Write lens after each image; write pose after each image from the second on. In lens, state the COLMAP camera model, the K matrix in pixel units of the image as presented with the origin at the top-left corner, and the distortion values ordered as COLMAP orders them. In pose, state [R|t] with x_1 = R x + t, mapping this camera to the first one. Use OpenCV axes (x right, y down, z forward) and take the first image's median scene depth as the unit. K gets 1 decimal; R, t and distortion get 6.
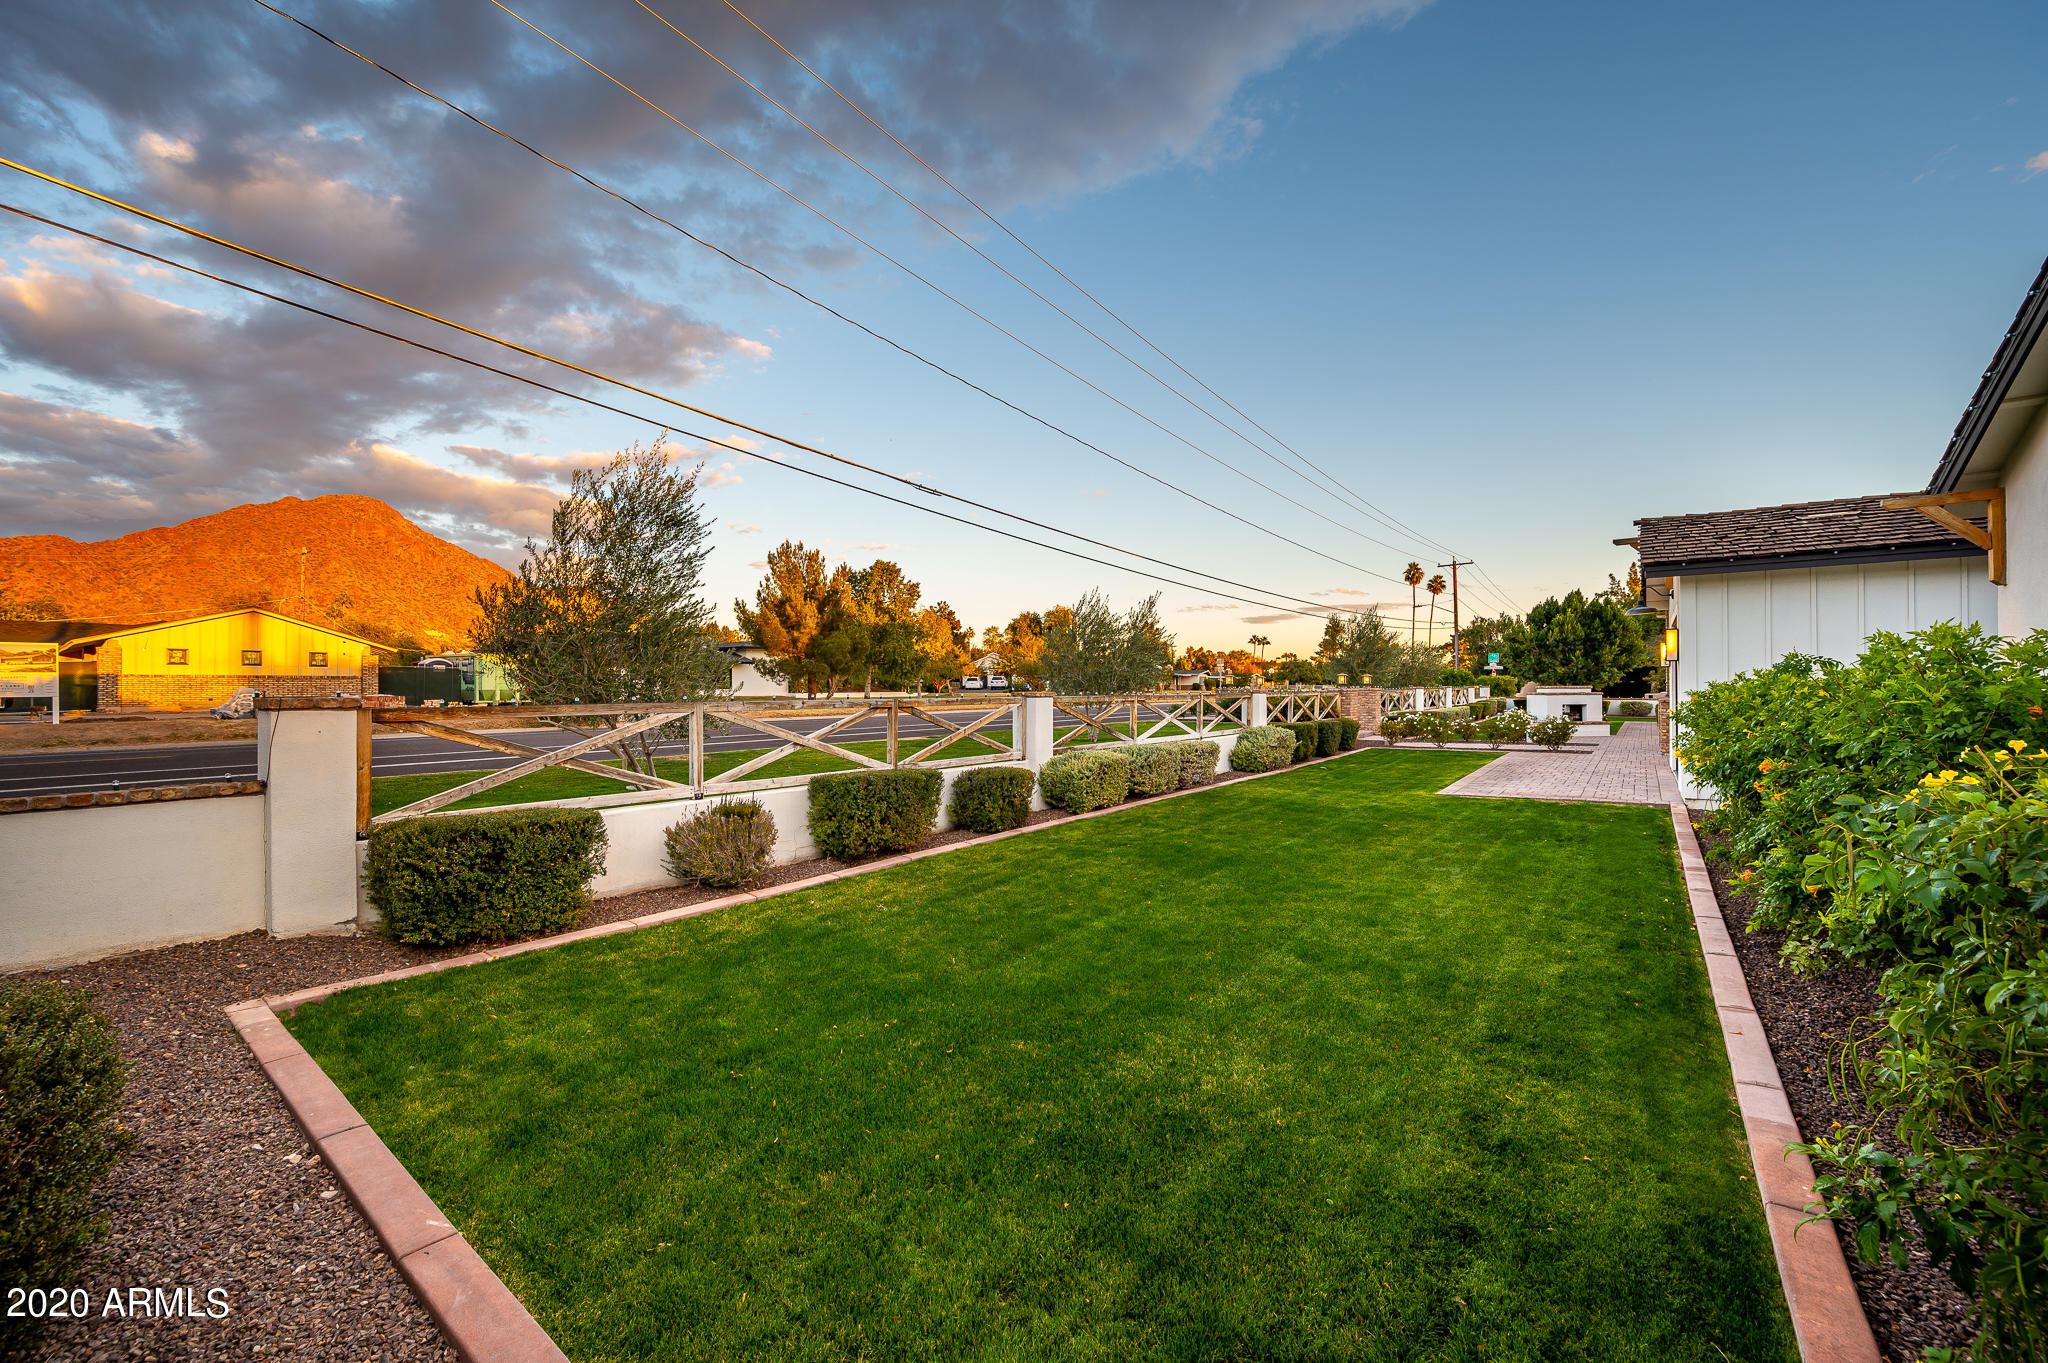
lens RADIAL K [[785.2, 0, 1027.1], [0, 785.2, 683.6], [0, 0, 1]] dist [-0.000326, -0.000055]
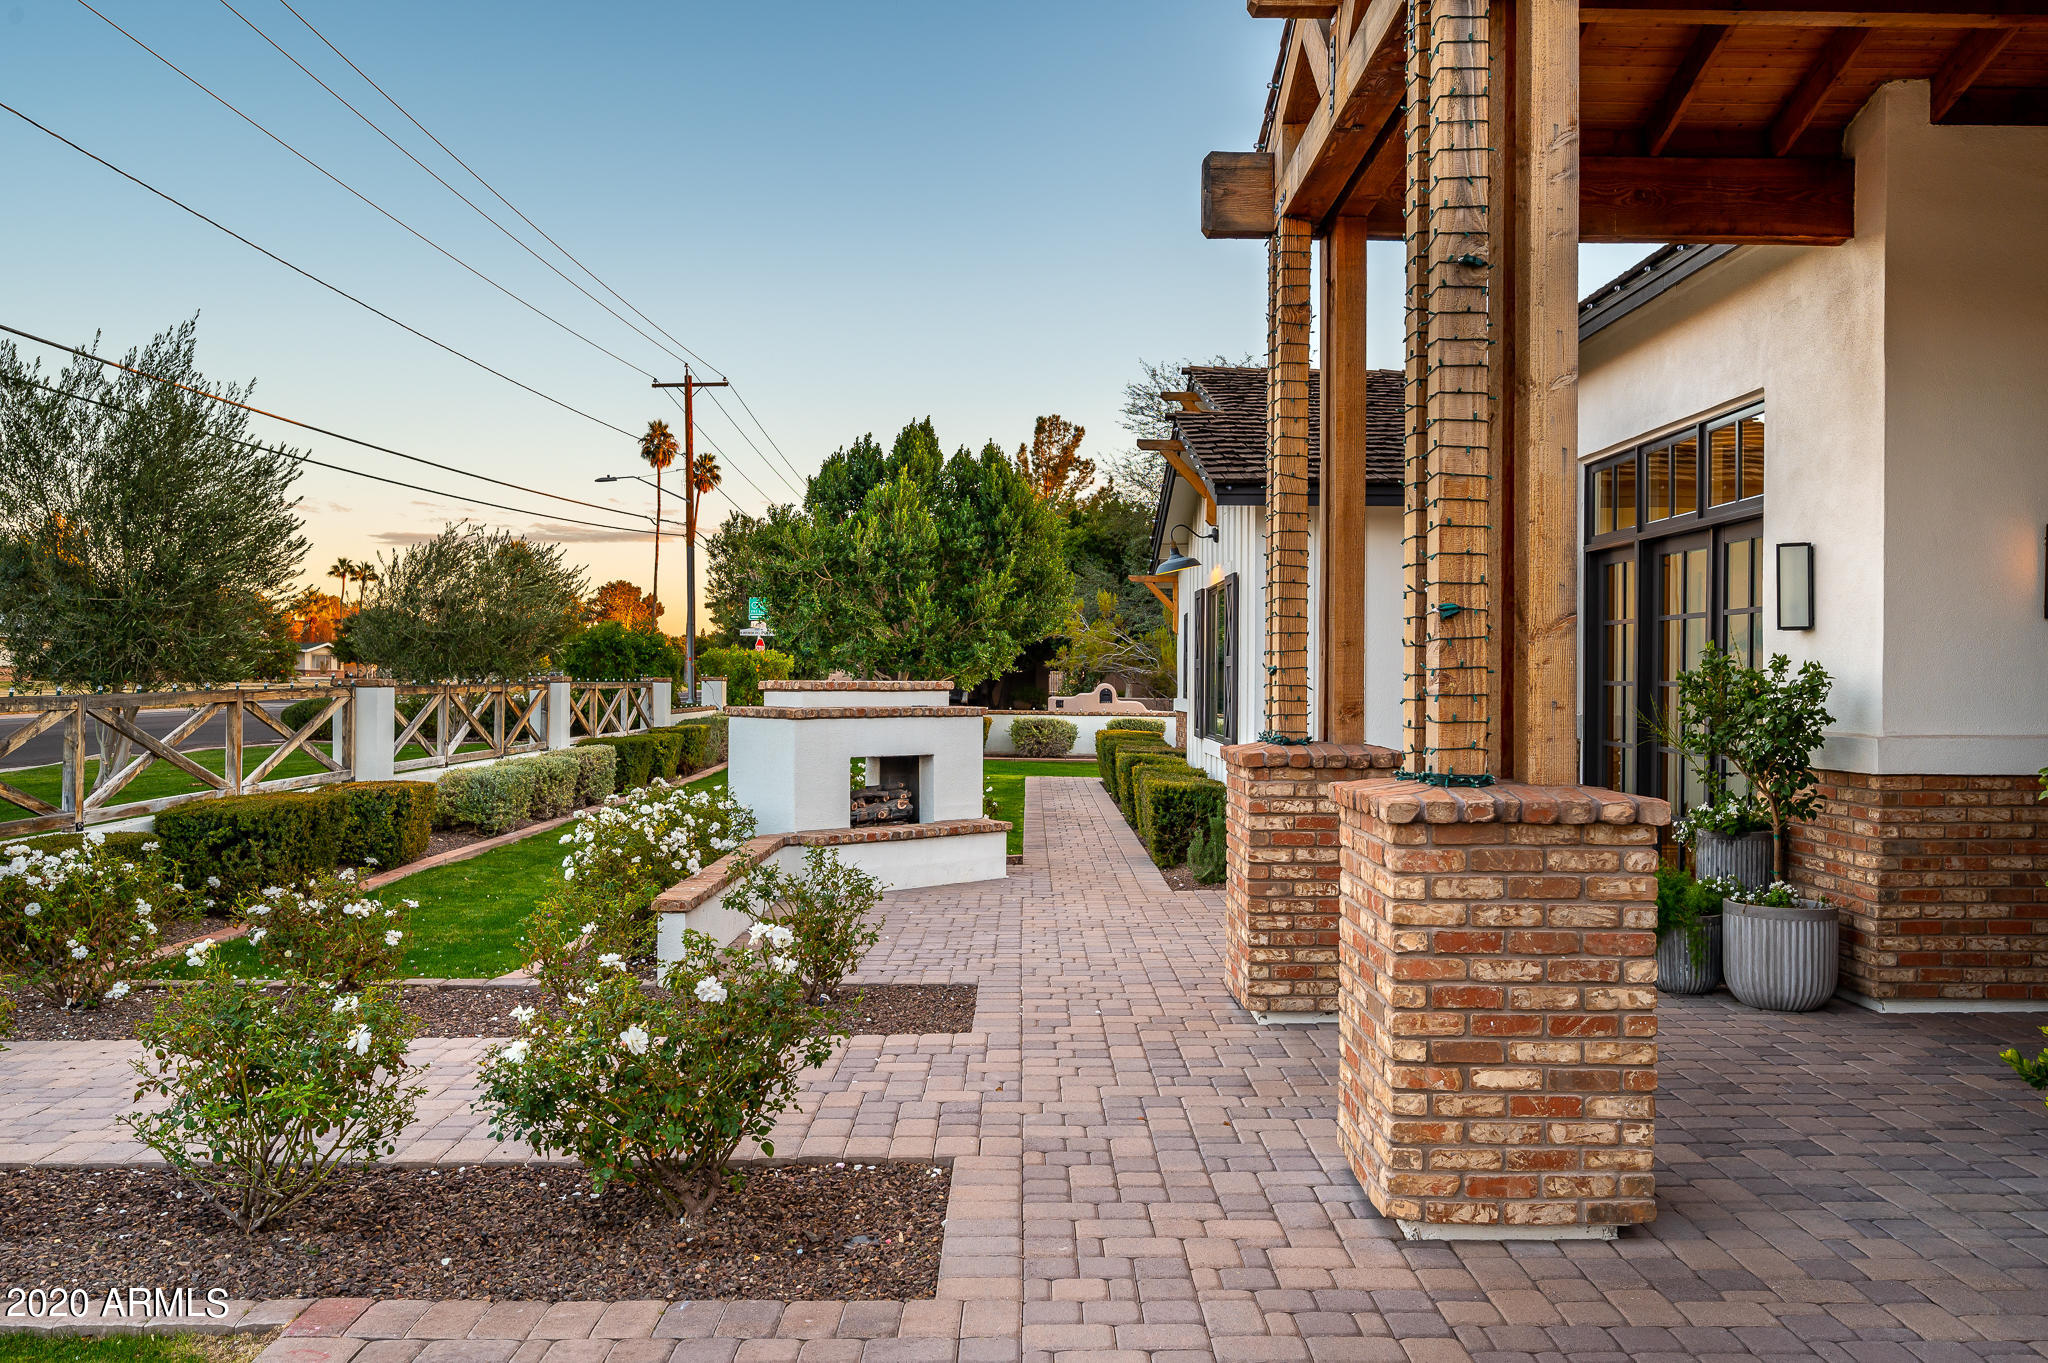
lens RADIAL K [[1548.8, 0, 1034.8], [0, 1548.8, 684.0], [0, 0, 1]] dist [0.002955, 0.001737]
pose [[0.781326, 0.002830, 0.624117, 0.283518], [-0.008343, 0.999948, 0.005911, 0.000455], [-0.624067, -0.009826, 0.781309, 0.392156]]
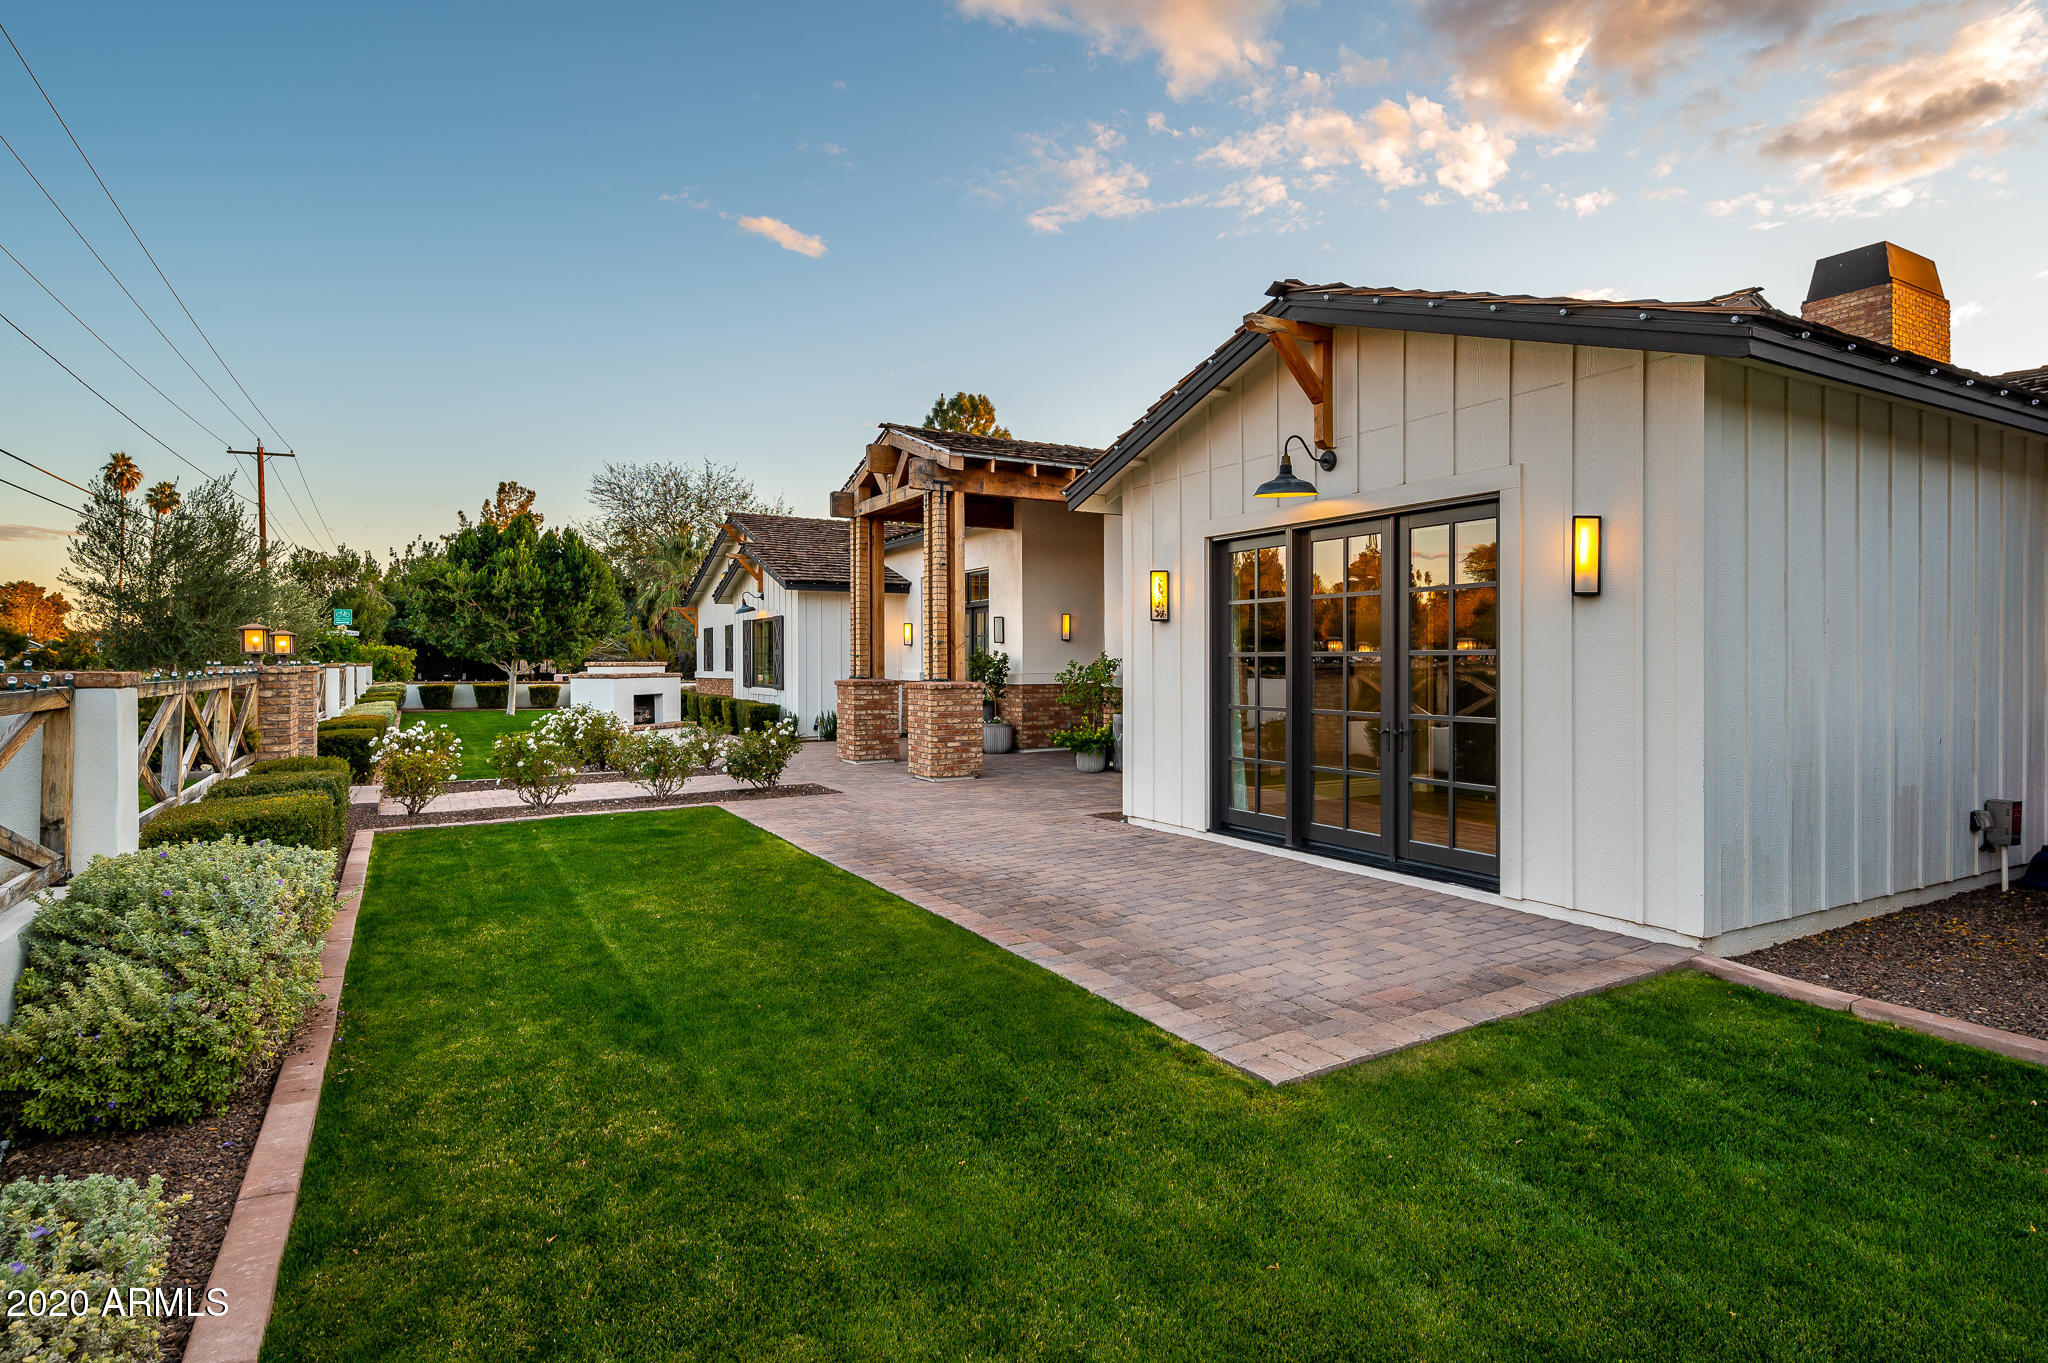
lens RADIAL K [[1054.3, 0, 1030.1], [0, 1054.3, 670.3], [0, 0, 1]] dist [-0.002406, 0.003225]
pose [[0.371896, -0.007993, 0.928240, 0.058377], [0.000502, 0.999965, 0.008409, 0.001858], [-0.928274, -0.002662, 0.371887, 0.301934]]
